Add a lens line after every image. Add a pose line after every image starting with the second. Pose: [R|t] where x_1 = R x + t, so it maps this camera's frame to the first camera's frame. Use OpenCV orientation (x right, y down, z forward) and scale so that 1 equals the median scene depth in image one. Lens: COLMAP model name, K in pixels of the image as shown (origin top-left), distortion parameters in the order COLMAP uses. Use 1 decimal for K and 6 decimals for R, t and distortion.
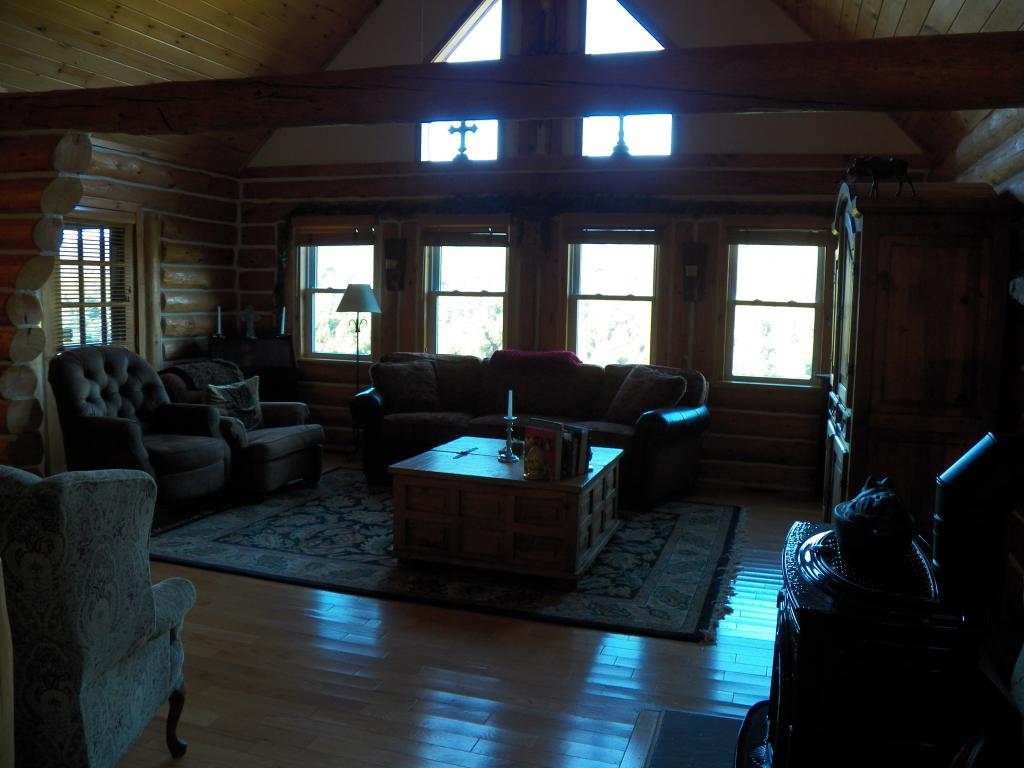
lens RADIAL K [[842.2, 0, 513.7], [0, 842.2, 384.6], [0, 0, 1]] dist [-0.117977, 0.089036]
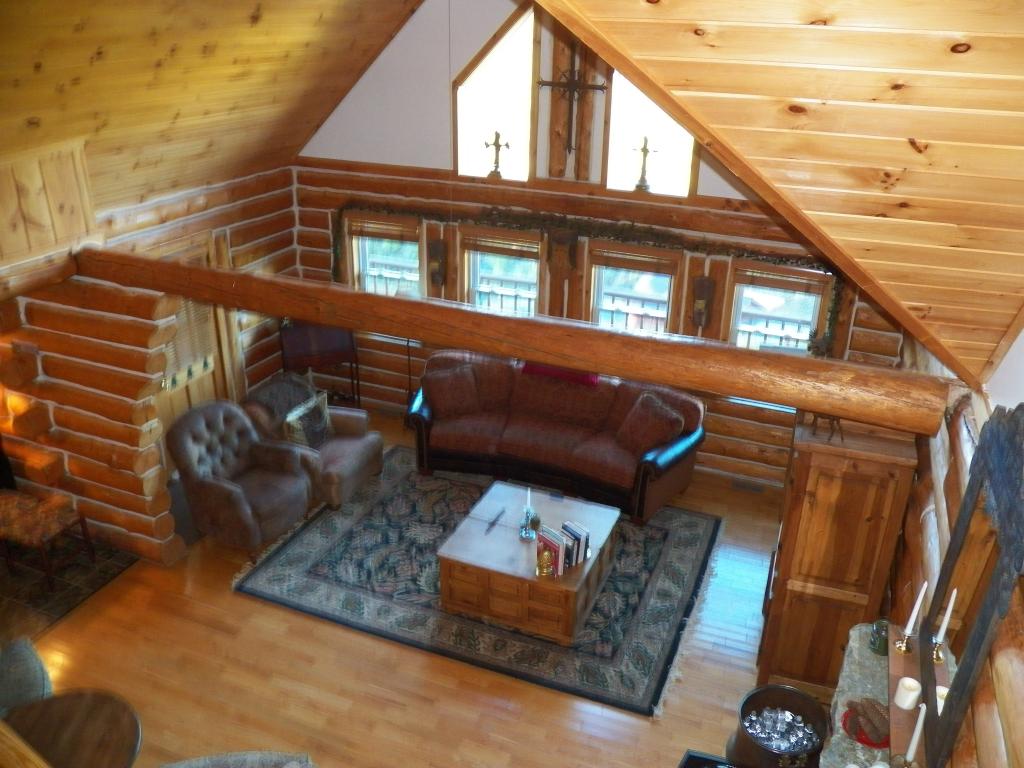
lens RADIAL K [[842.2, 0, 518.3], [0, 842.2, 382.5], [0, 0, 1]] dist [-0.117977, 0.089036]
pose [[0.998094, 0.018028, -0.059018, 0.045961], [0.001181, 0.950618, 0.310360, -0.469397], [0.061699, -0.309838, 0.948785, -0.138824]]
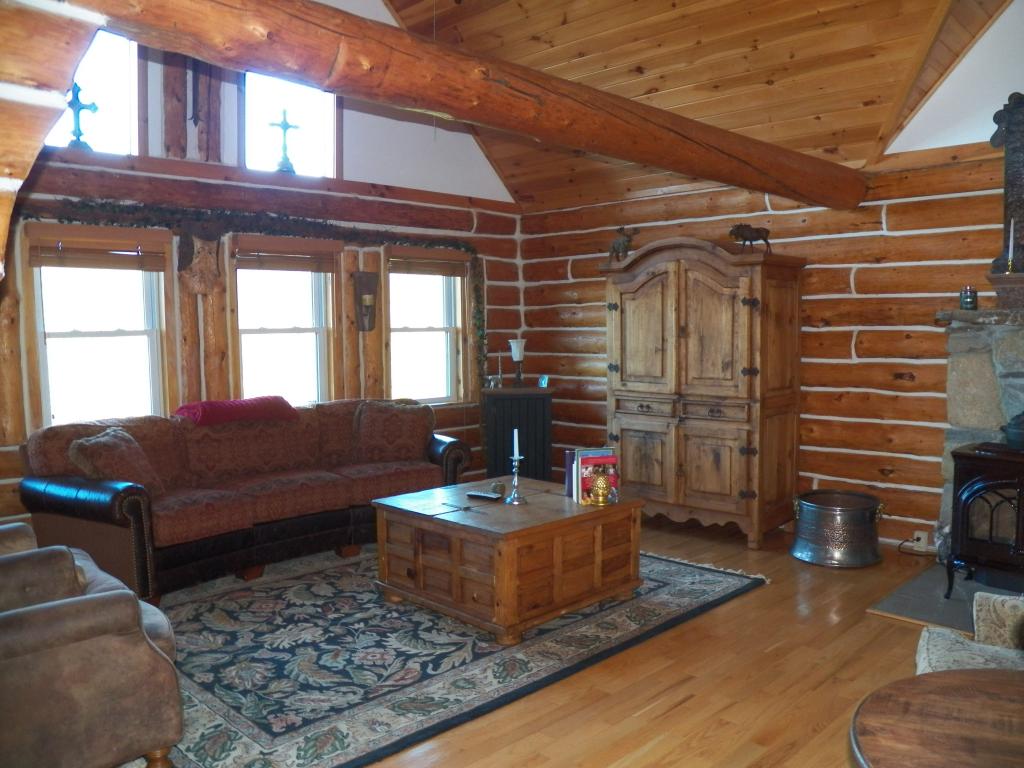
lens RADIAL K [[842.2, 0, 547.0], [0, 842.2, 393.8], [0, 0, 1]] dist [-0.117977, 0.089036]
pose [[0.427723, -0.103224, 0.897997, -0.729115], [0.115883, 0.991522, 0.058778, -0.073173], [-0.896451, 0.078922, 0.436058, 0.474793]]
